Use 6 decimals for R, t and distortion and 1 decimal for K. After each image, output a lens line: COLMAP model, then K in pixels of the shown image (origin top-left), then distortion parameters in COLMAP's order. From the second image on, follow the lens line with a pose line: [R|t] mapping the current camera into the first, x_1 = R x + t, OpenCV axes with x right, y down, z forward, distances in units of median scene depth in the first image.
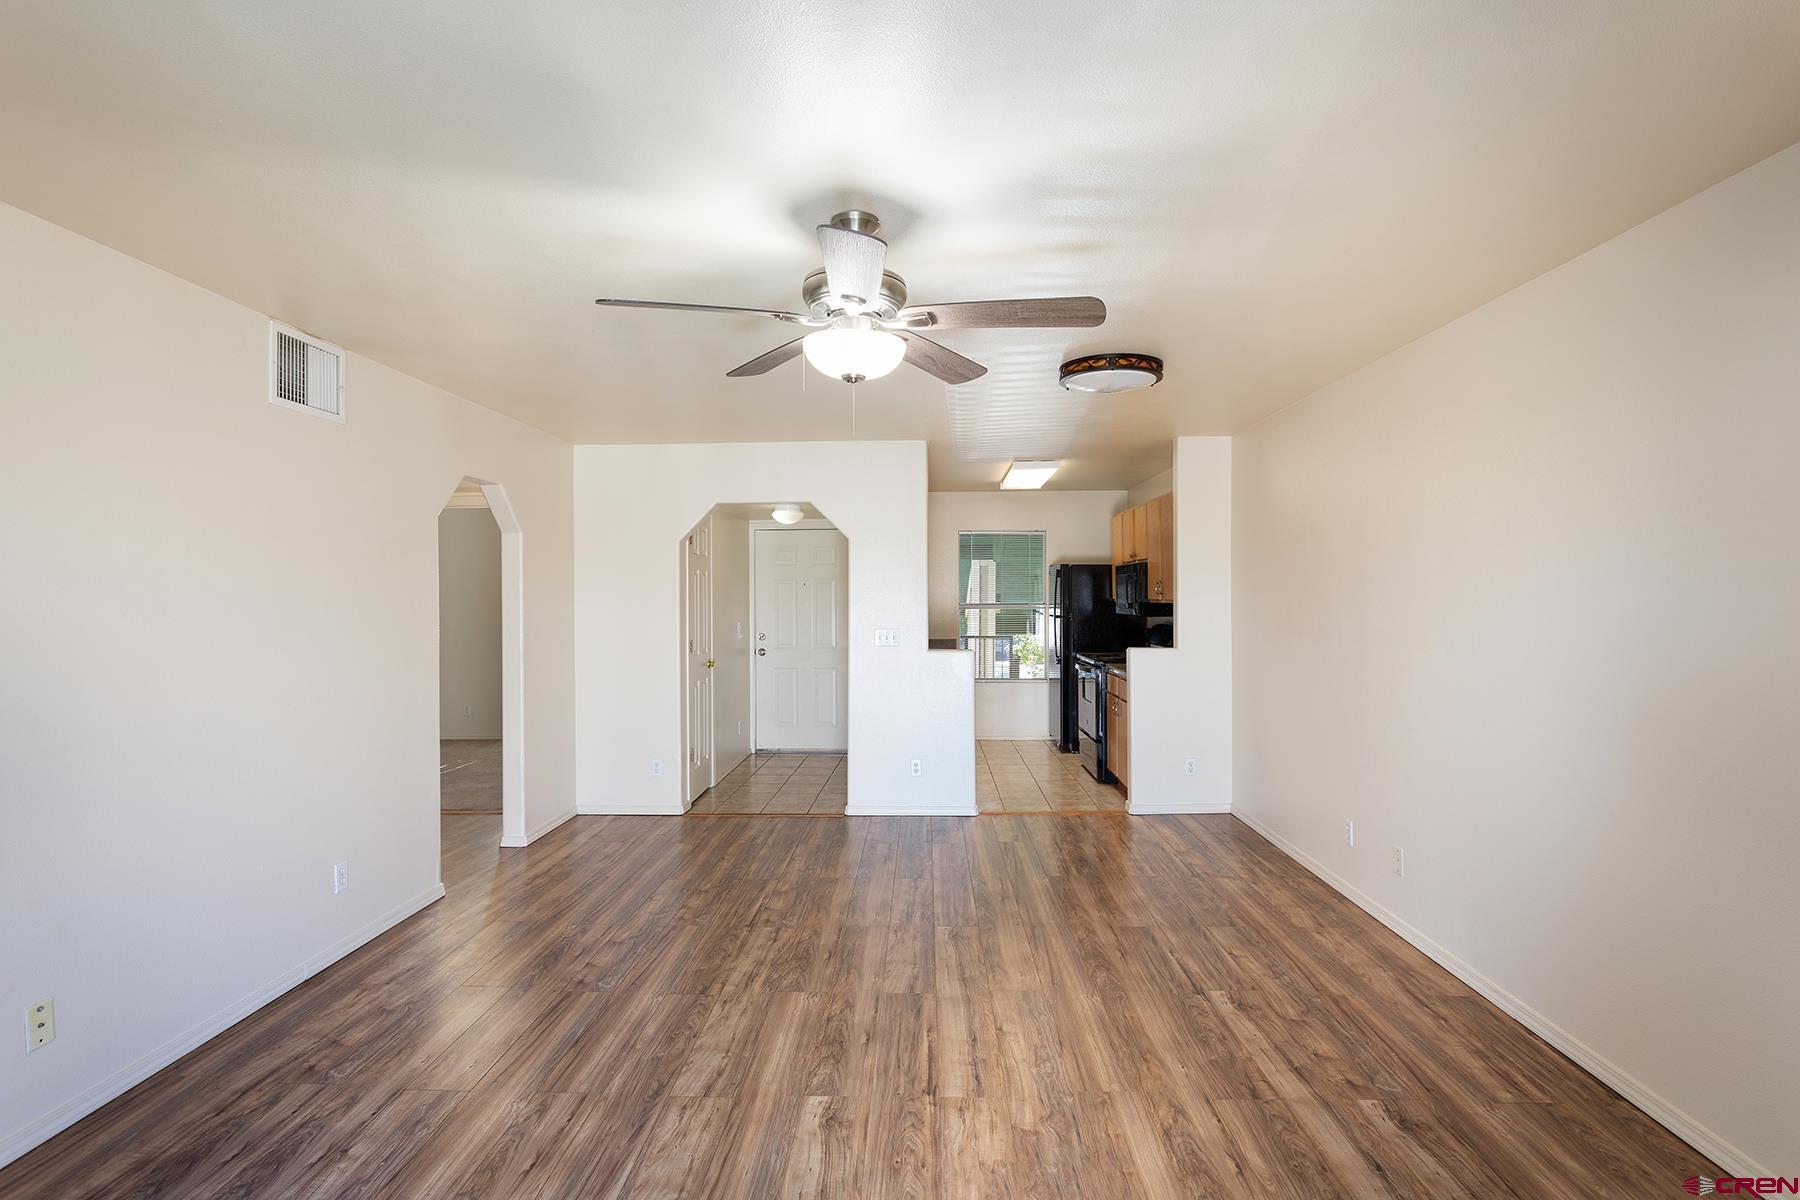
lens RADIAL K [[884.1, 0, 895.7], [0, 884.1, 598.9], [0, 0, 1]] dist [-0.007542, 0.001502]
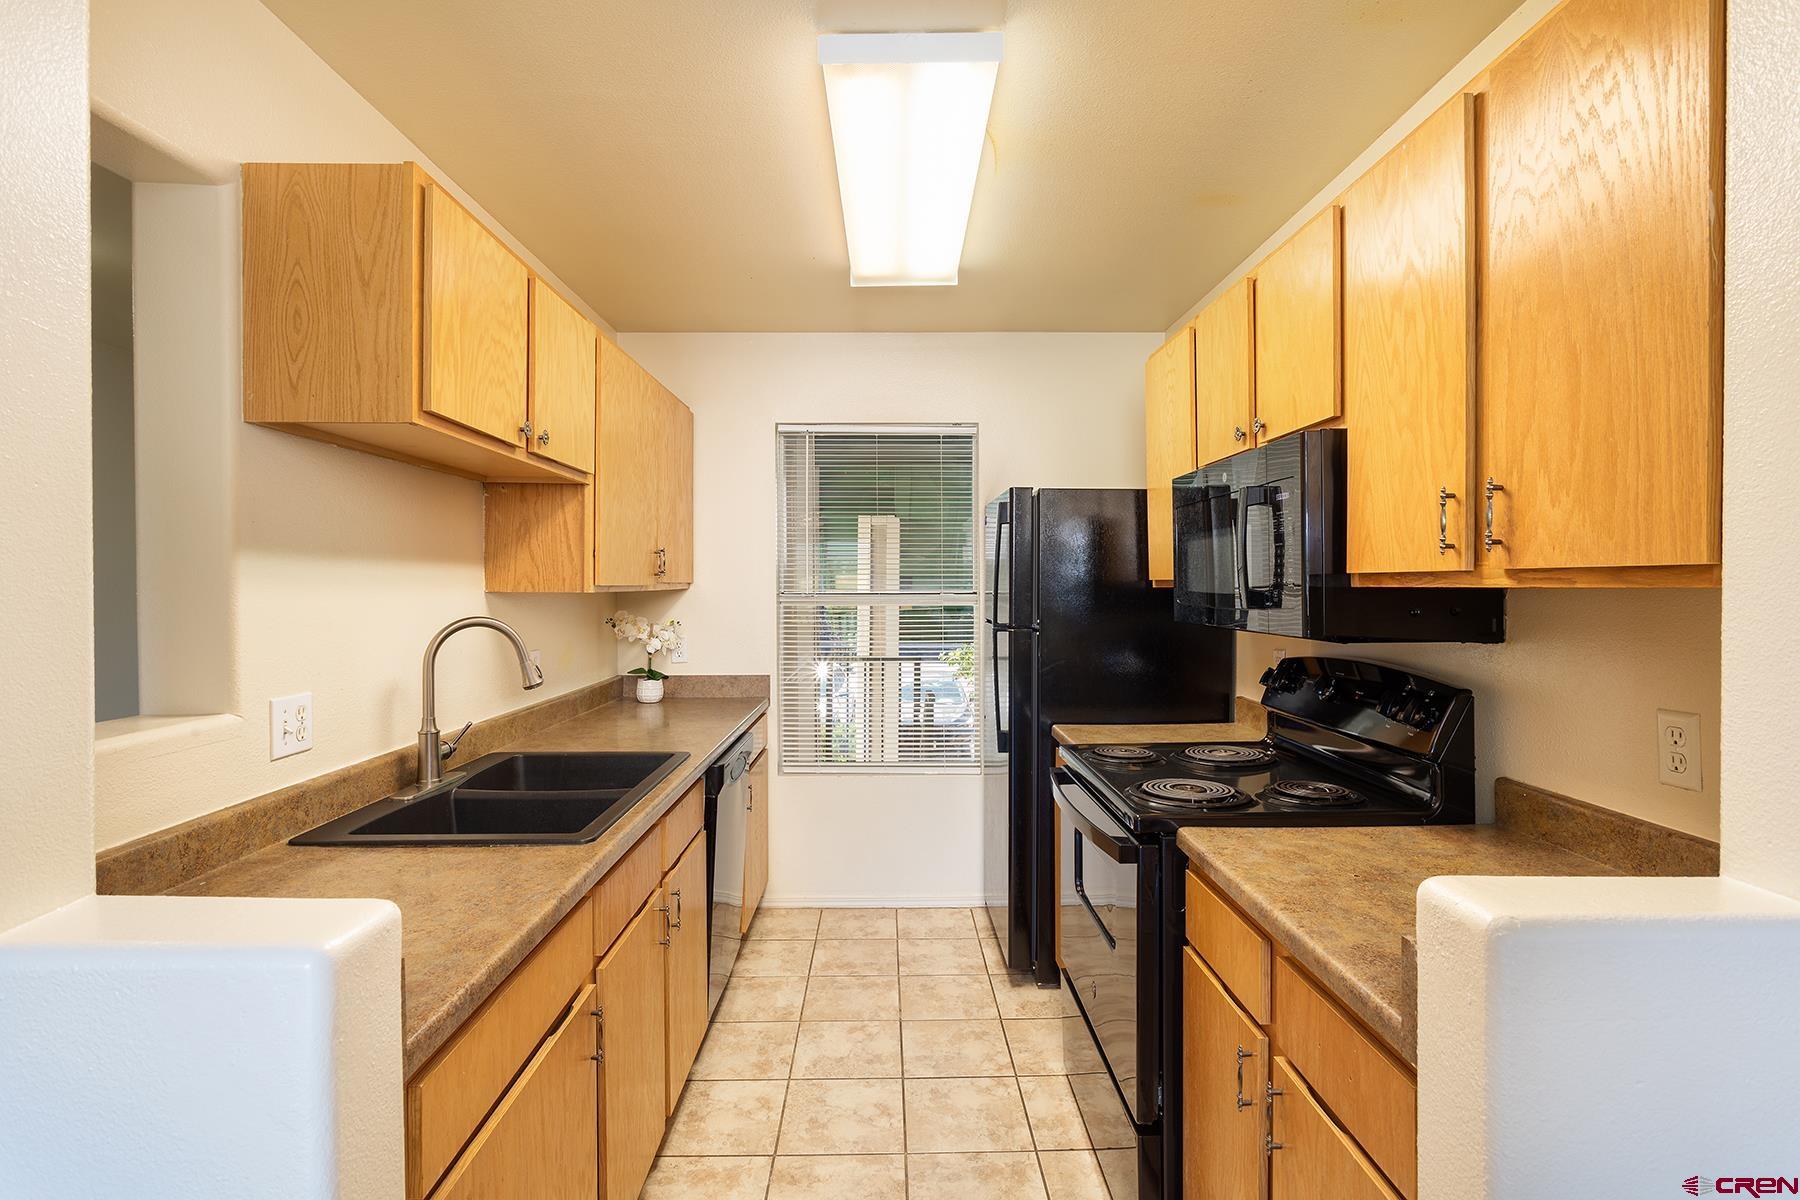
lens RADIAL K [[884.1, 0, 895.7], [0, 884.1, 598.9], [0, 0, 1]] dist [-0.007542, 0.001502]
pose [[0.998676, 0.000929, 0.051441, 0.306146], [-0.001617, 0.999910, 0.013332, 0.008385], [-0.051424, -0.013397, 0.998587, 1.606374]]
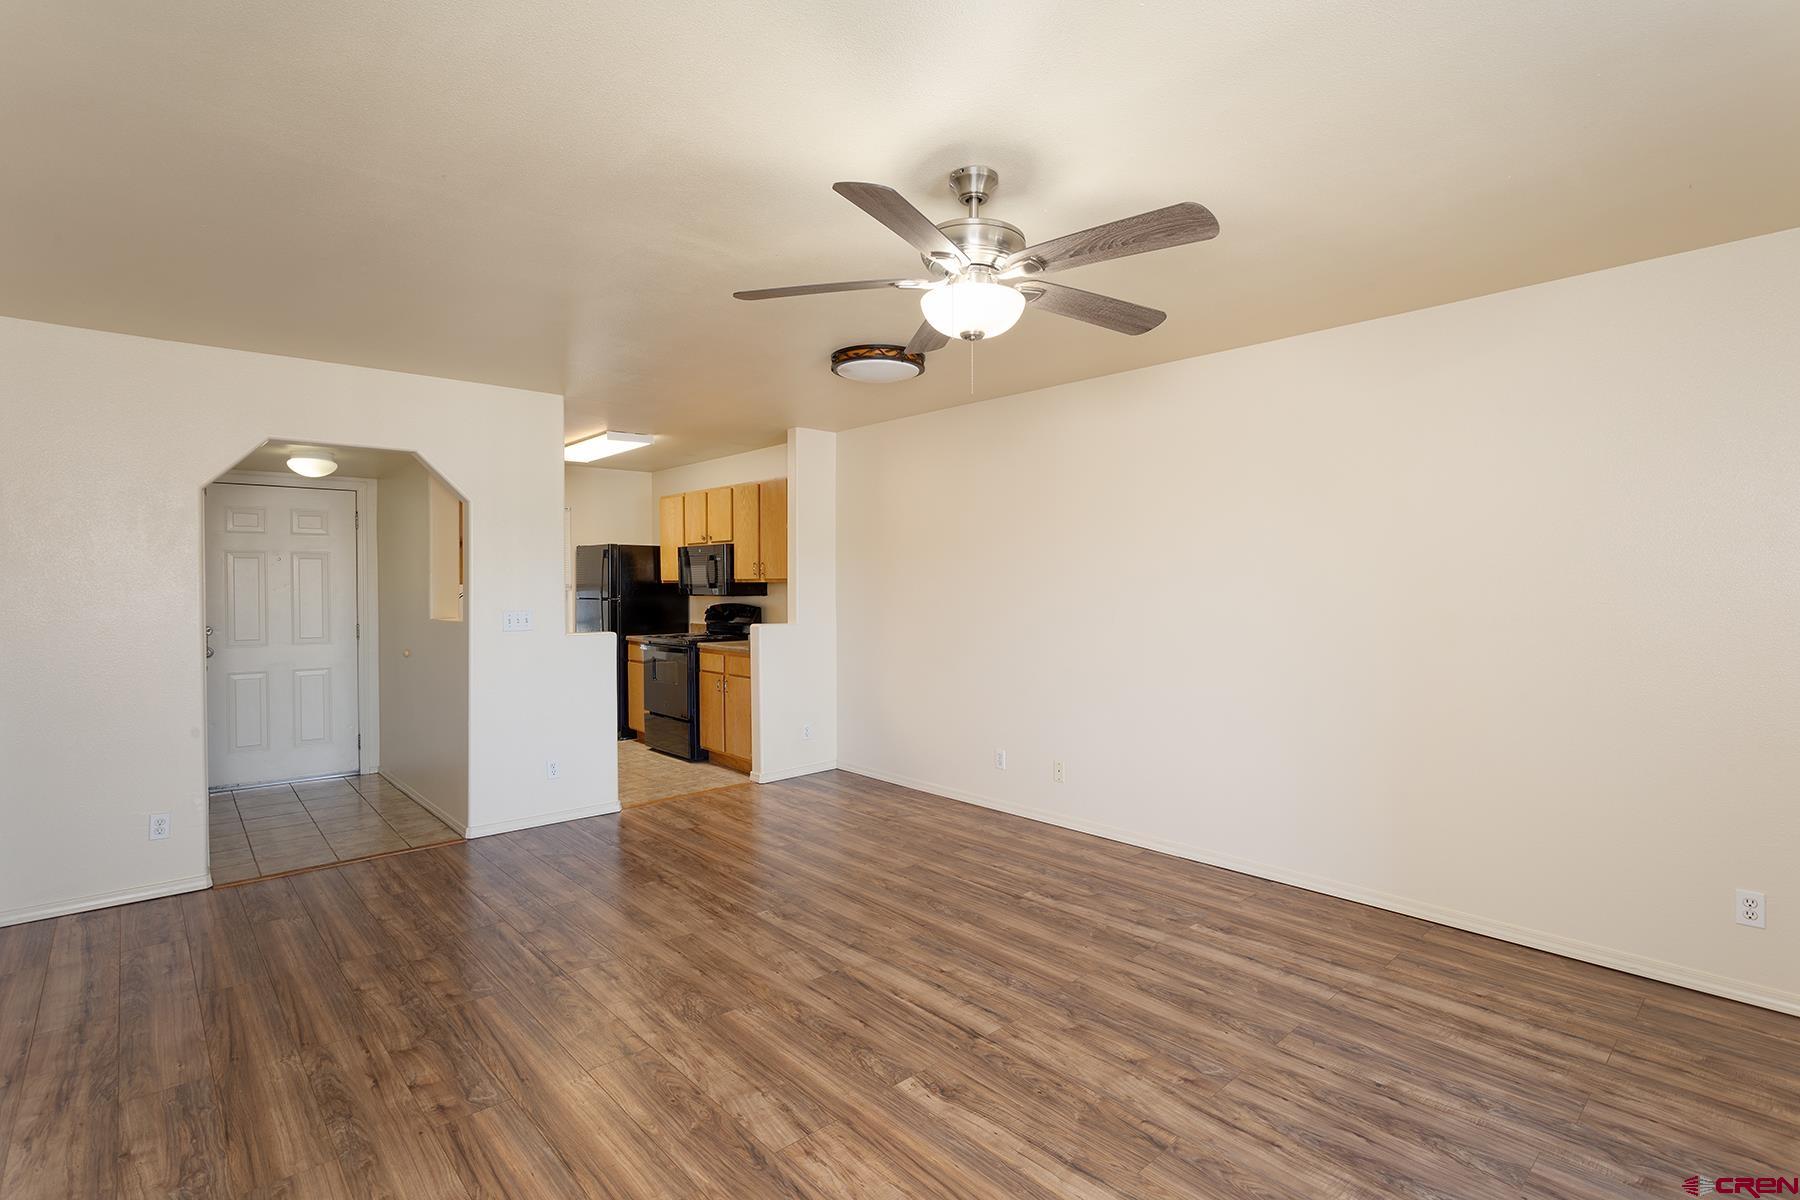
lens RADIAL K [[866.4, 0, 905.7], [0, 866.4, 601.4], [0, 0, 1]] dist [-0.010310, 0.001684]
pose [[0.714468, -0.011799, 0.699569, -0.604510], [0.002868, 0.999899, 0.013936, 0.026212], [-0.699663, -0.007951, 0.714429, 0.275860]]
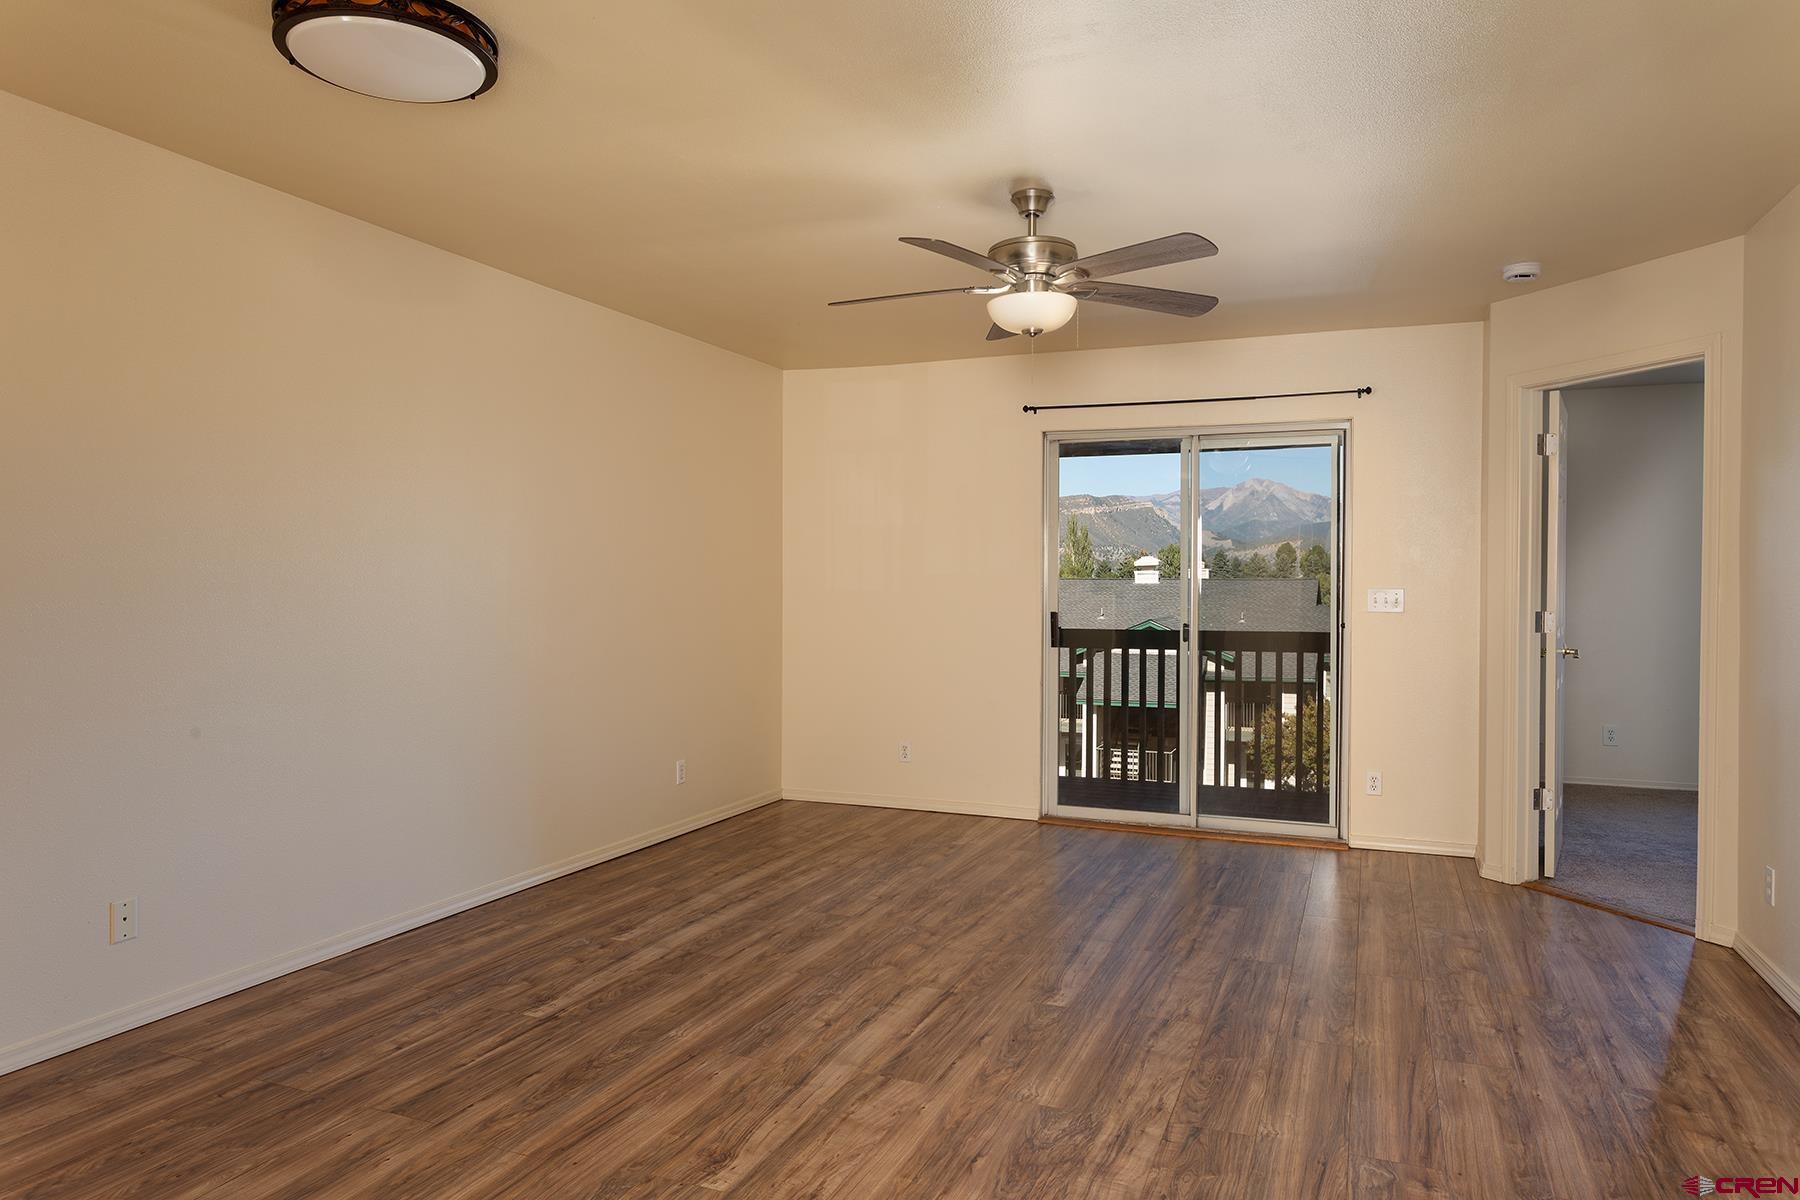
lens RADIAL K [[1155.0, 0, 900.0], [0, 1155.0, 600.0], [0, 0, 1]] dist [-0.002294, 0.001777]
pose [[-0.938124, -0.005427, 0.346258, -0.314846], [0.000892, 0.999836, 0.018087, 0.054193], [-0.346299, 0.017277, -0.937965, 1.912808]]
